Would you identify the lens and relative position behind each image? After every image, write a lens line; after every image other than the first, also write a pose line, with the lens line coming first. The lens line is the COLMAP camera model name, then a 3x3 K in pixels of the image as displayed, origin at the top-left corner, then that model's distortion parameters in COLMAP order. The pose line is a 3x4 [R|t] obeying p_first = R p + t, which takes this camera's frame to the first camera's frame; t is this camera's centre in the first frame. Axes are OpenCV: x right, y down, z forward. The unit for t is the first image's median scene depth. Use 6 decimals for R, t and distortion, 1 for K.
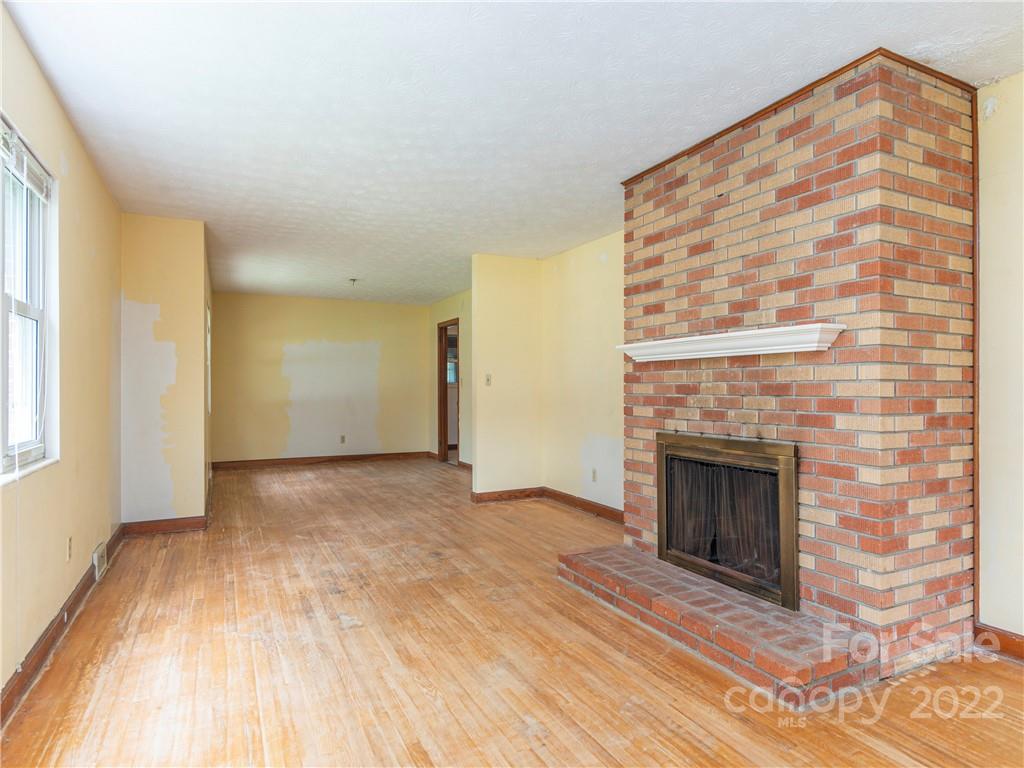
lens RADIAL K [[595.0, 0, 512.0], [0, 595.0, 384.0], [0, 0, 1]] dist [0.001520, 0.000367]
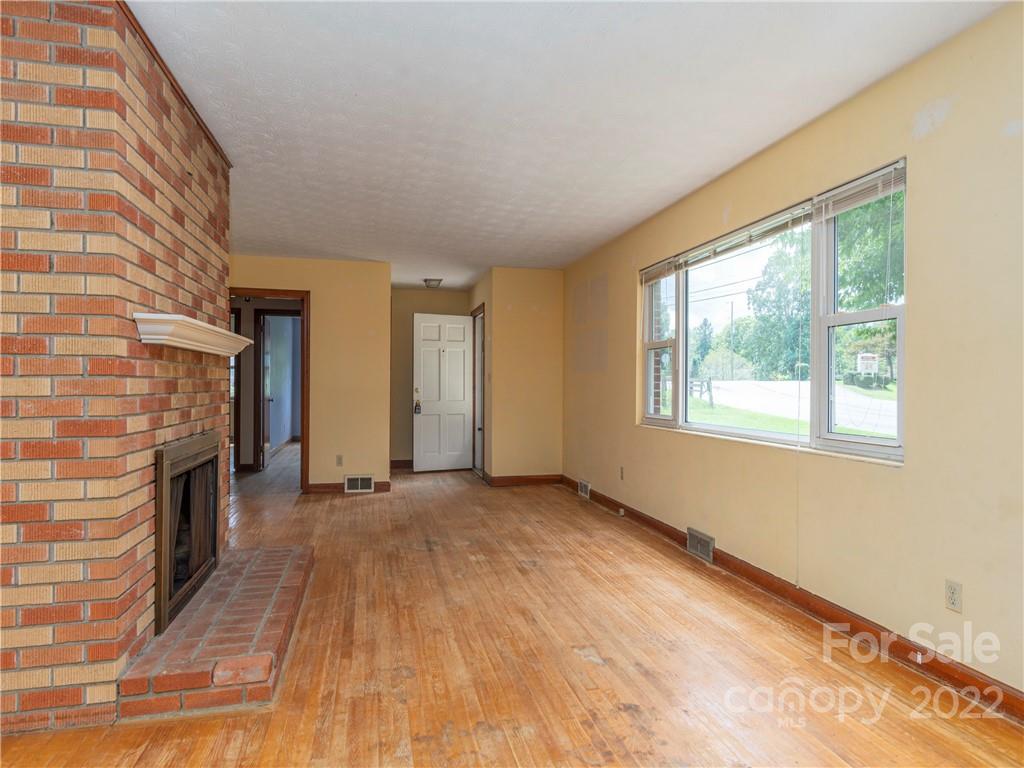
lens RADIAL K [[595.0, 0, 512.0], [0, 595.0, 384.0], [0, 0, 1]] dist [0.001520, 0.000367]
pose [[-0.975357, -0.003980, 0.220597, -0.353384], [-0.005551, 0.999963, -0.006500, 0.008707], [-0.220563, -0.007564, -0.975343, 1.876102]]
